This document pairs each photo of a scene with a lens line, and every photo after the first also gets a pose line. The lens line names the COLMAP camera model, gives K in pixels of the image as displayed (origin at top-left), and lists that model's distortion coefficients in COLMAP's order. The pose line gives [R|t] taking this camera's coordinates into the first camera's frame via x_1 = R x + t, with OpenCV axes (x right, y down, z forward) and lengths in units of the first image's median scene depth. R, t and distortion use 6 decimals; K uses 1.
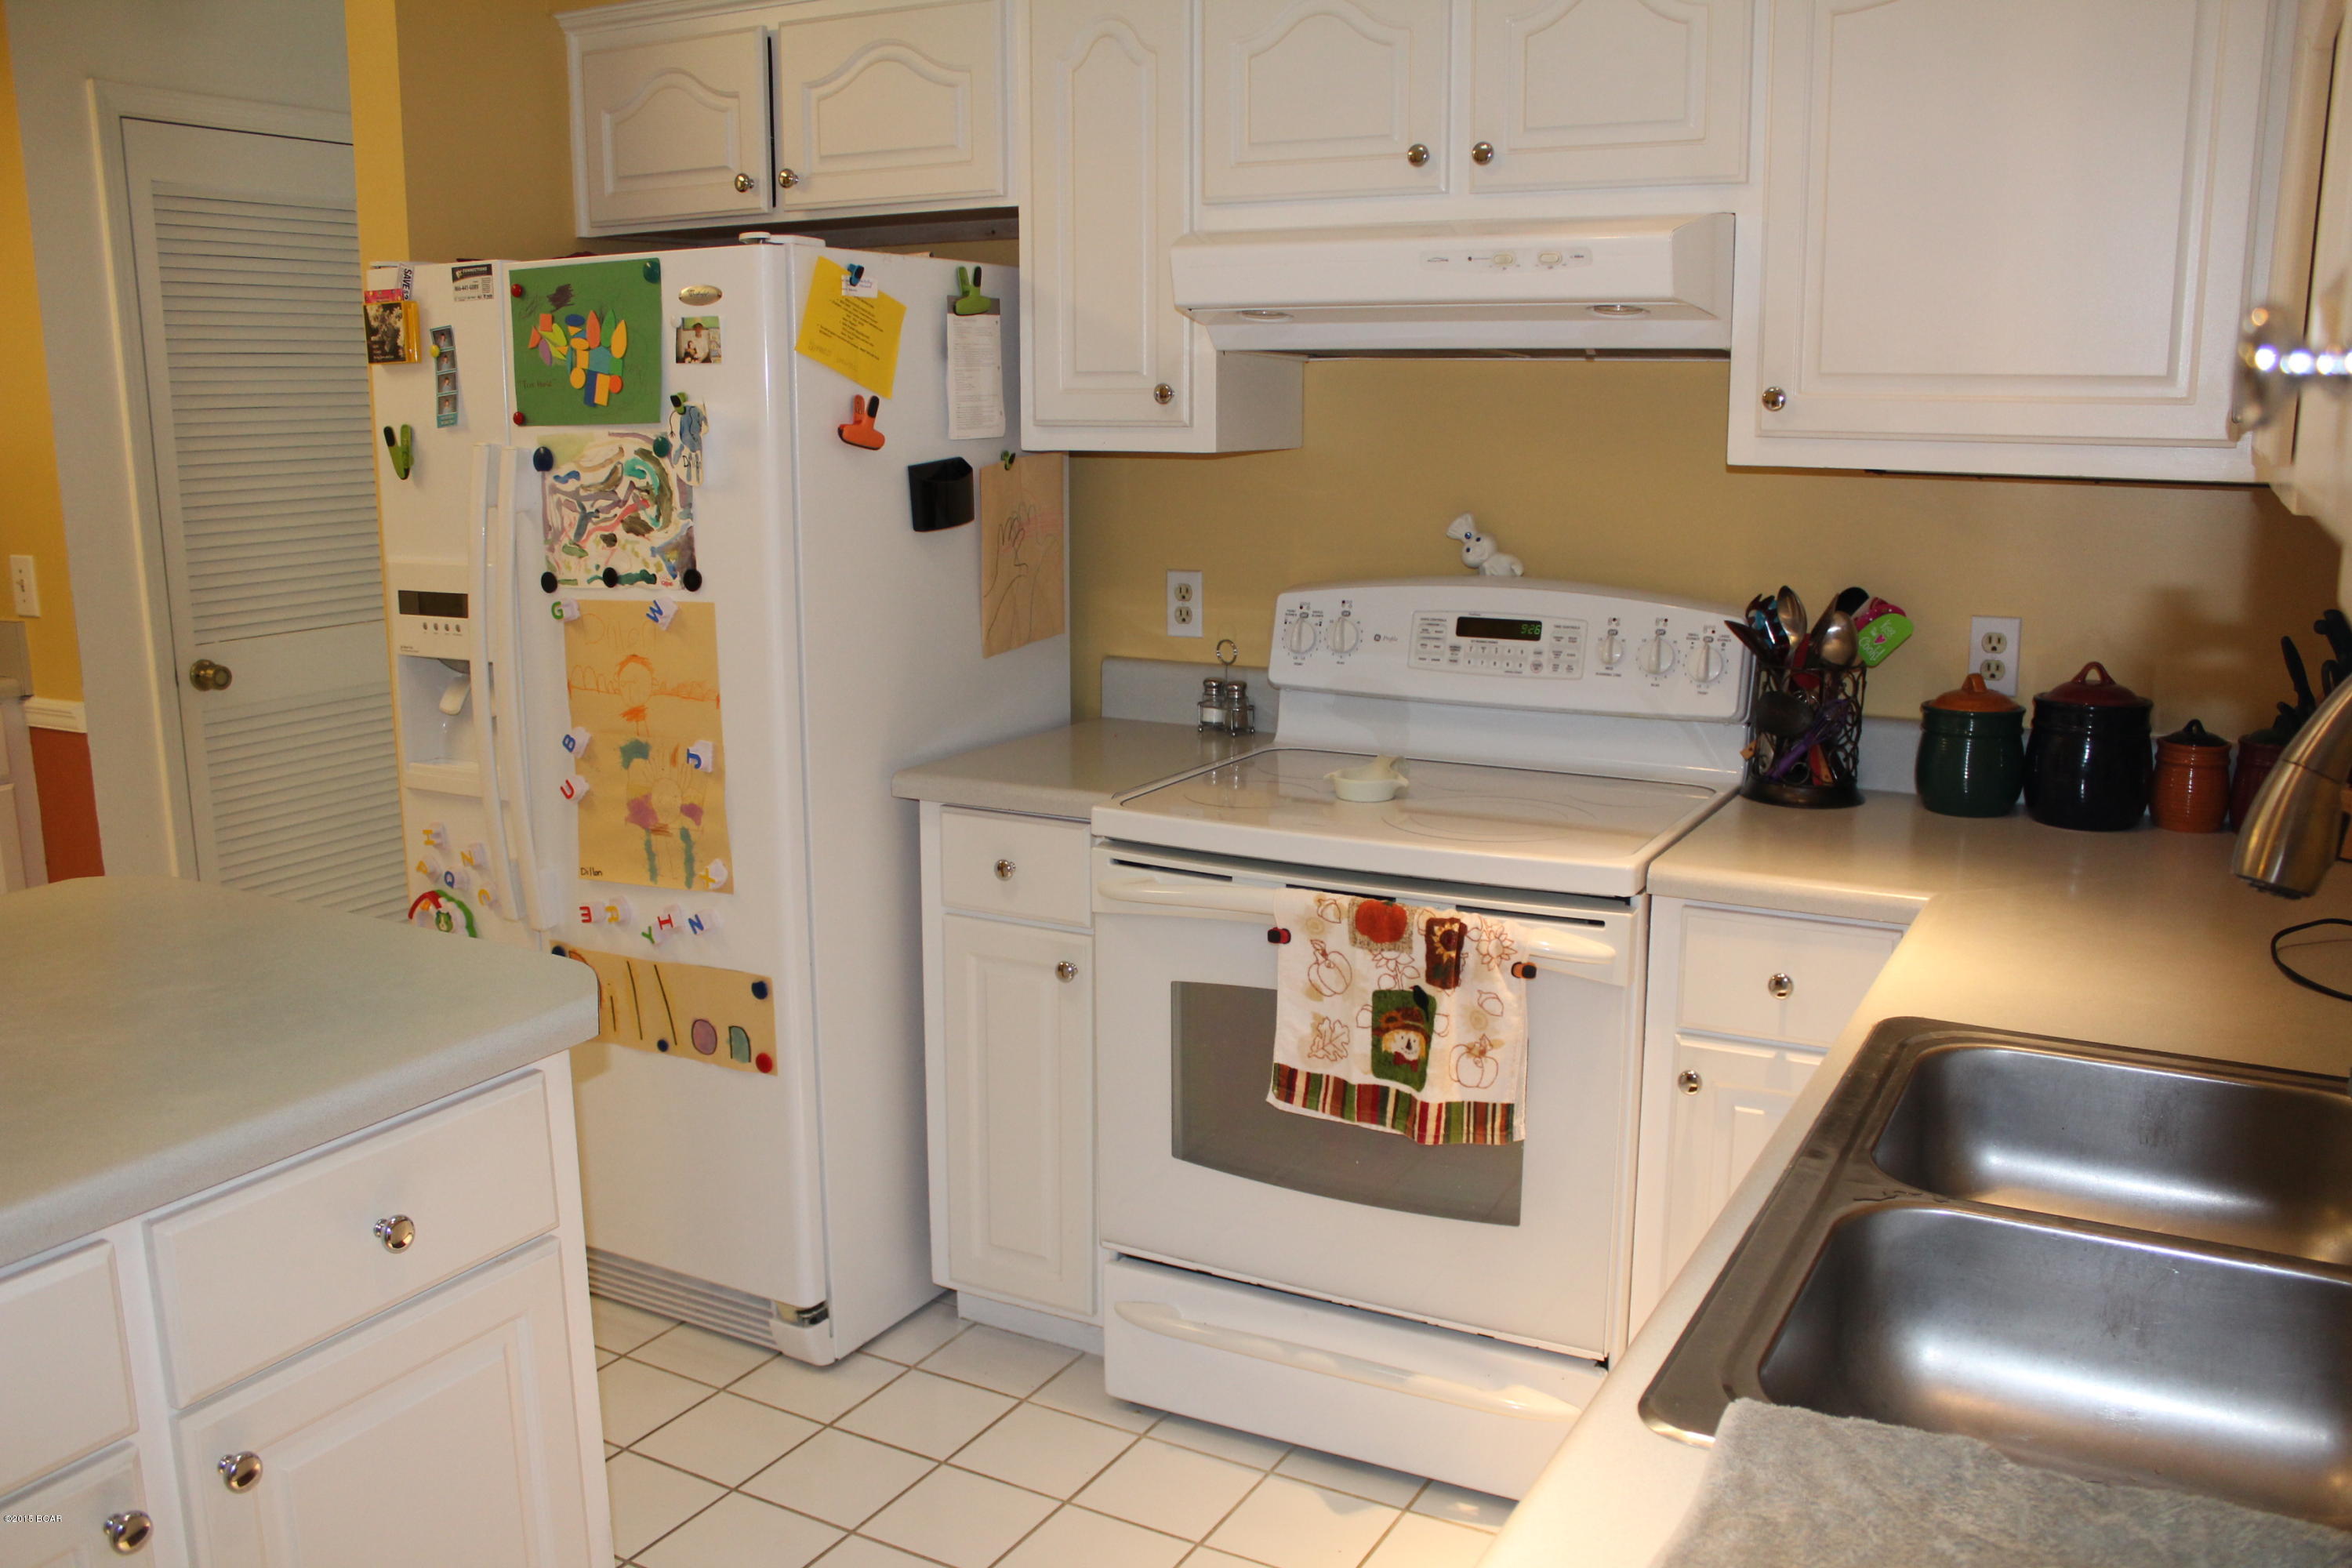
lens RADIAL K [[1960.5, 0, 1180.9], [0, 1960.5, 807.2], [0, 0, 1]] dist [-0.168919, 0.164393]
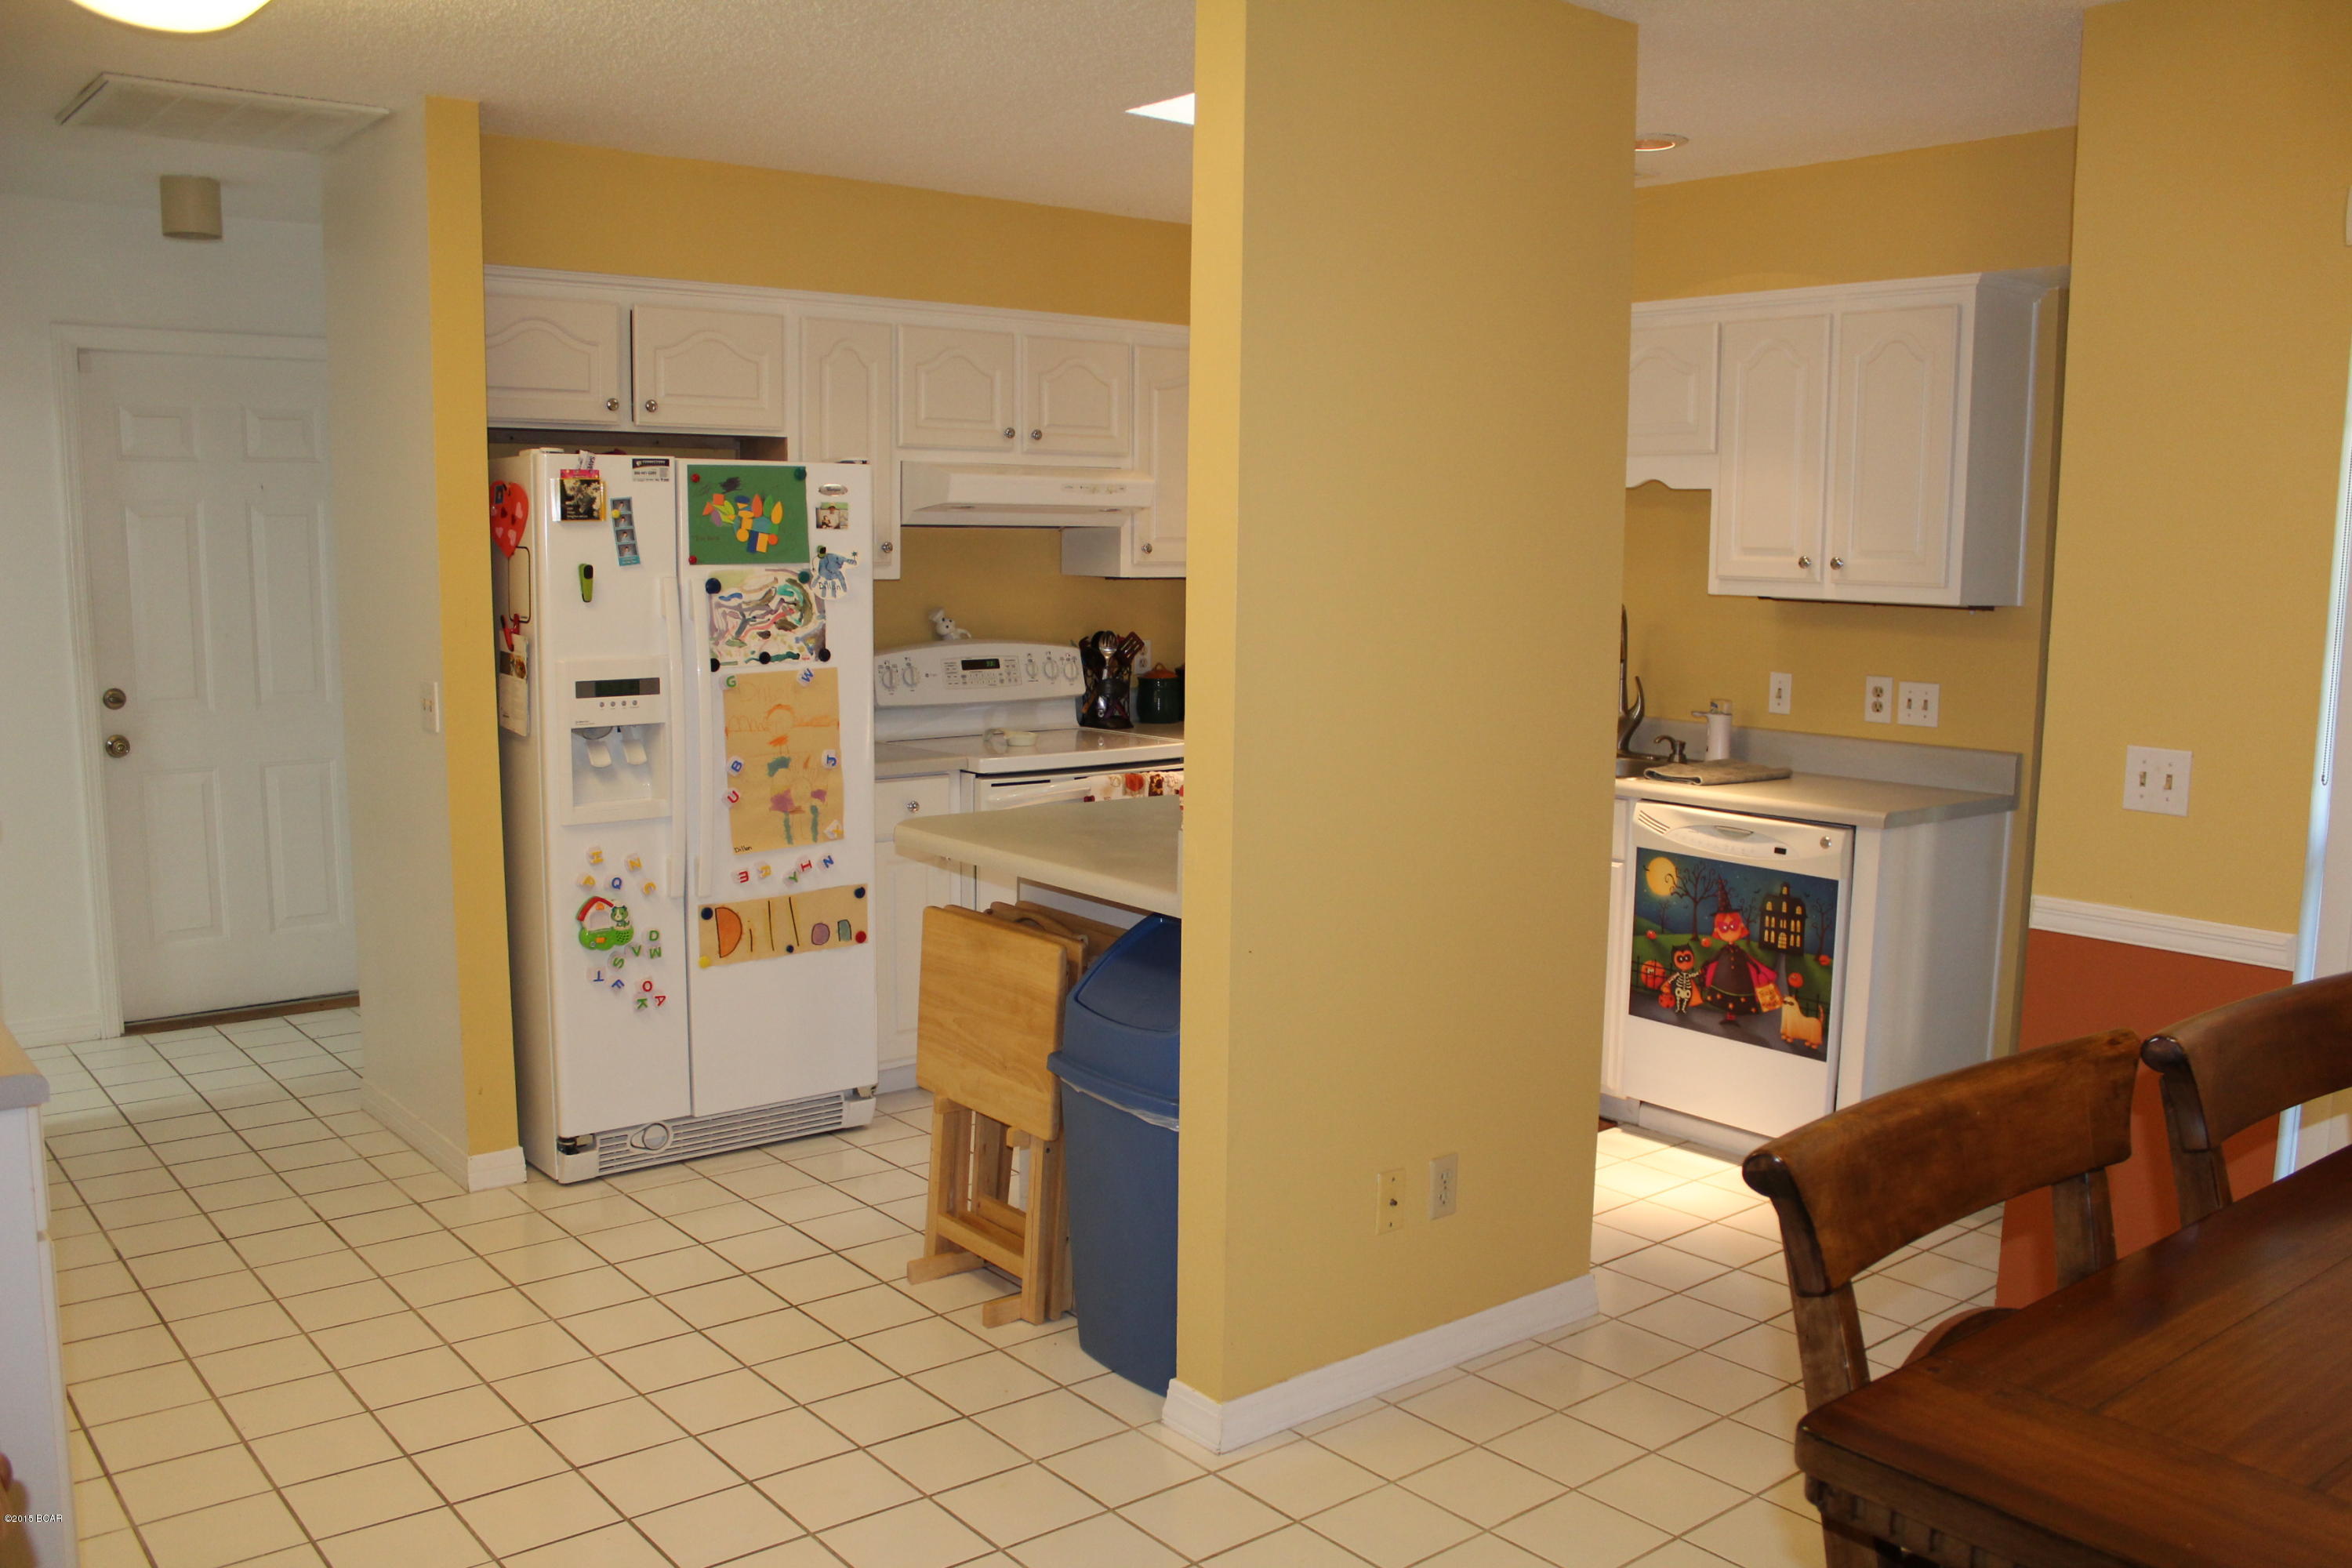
lens RADIAL K [[1960.5, 0, 1180.9], [0, 1960.5, 807.2], [0, 0, 1]] dist [-0.168919, 0.164393]
pose [[0.371493, -0.120510, 0.920582, -1.728131], [0.178574, 0.982301, 0.056527, -0.026890], [-0.911101, 0.143392, 0.386438, 0.073283]]
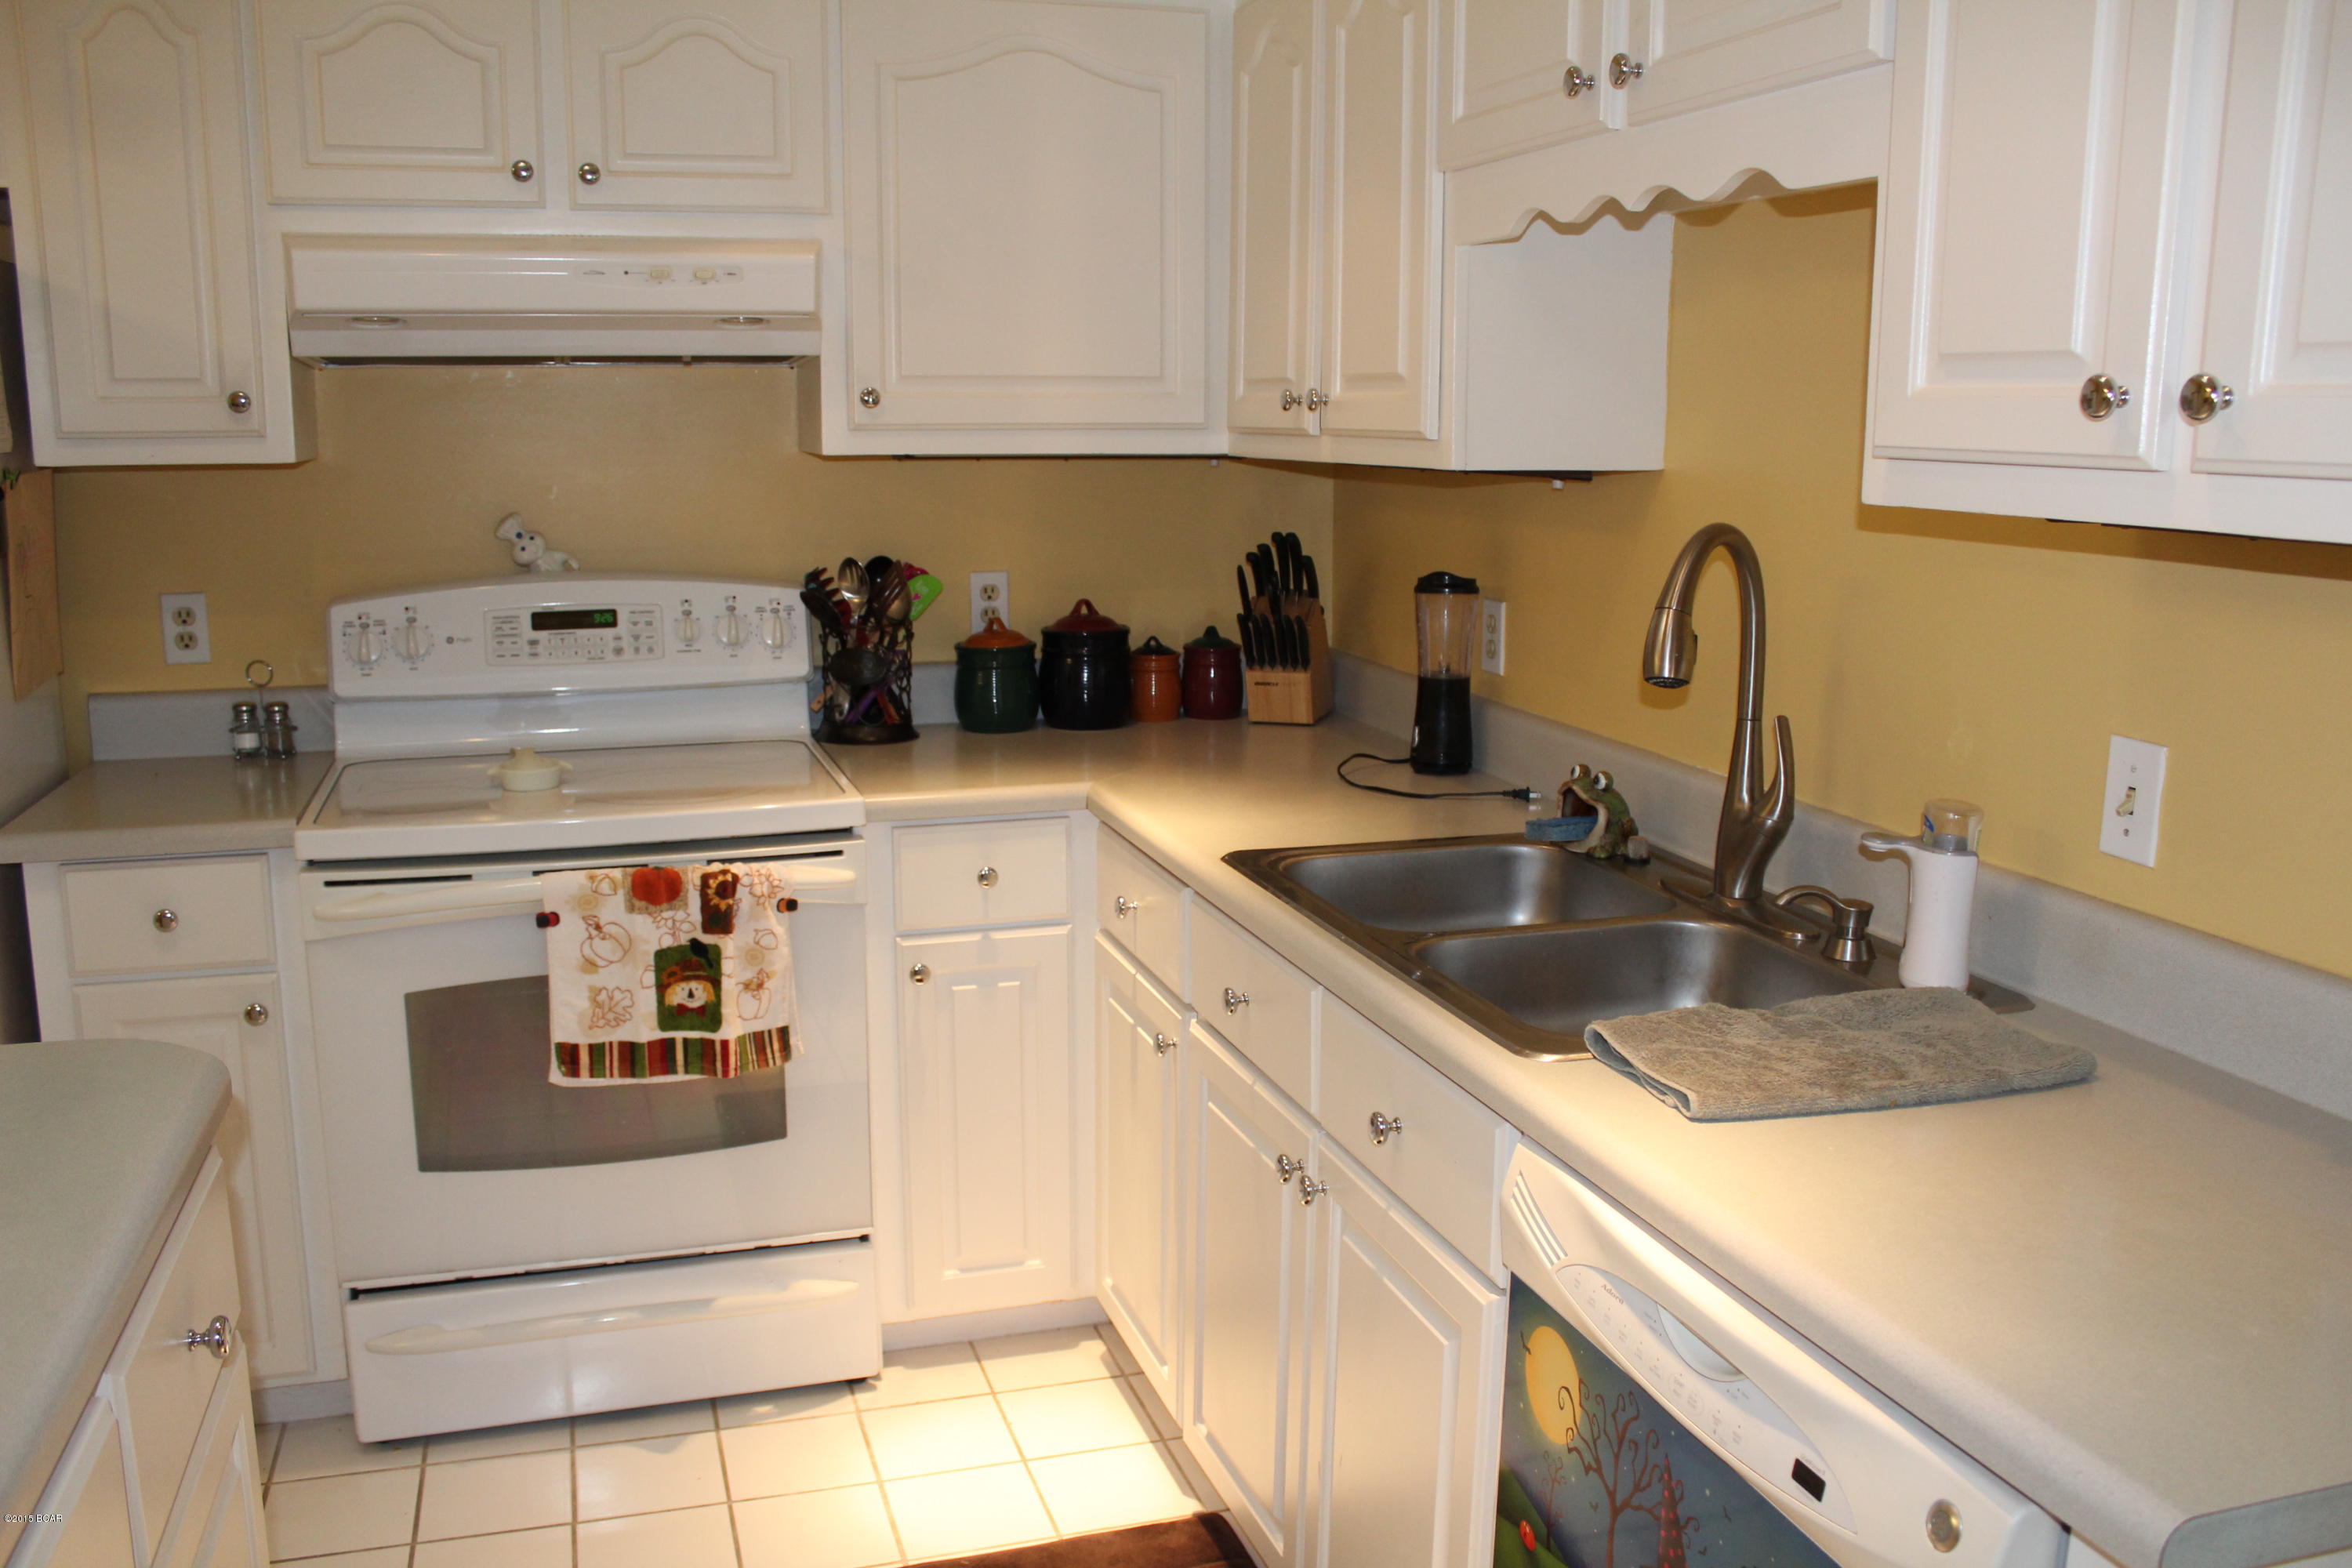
lens RADIAL K [[1960.5, 0, 1180.9], [0, 1960.5, 807.2], [0, 0, 1]] dist [-0.168919, 0.164393]
pose [[0.695633, -0.139249, 0.704772, -0.389313], [0.141926, 0.988338, 0.055191, -0.001885], [-0.704238, 0.061633, 0.707284, 0.032341]]
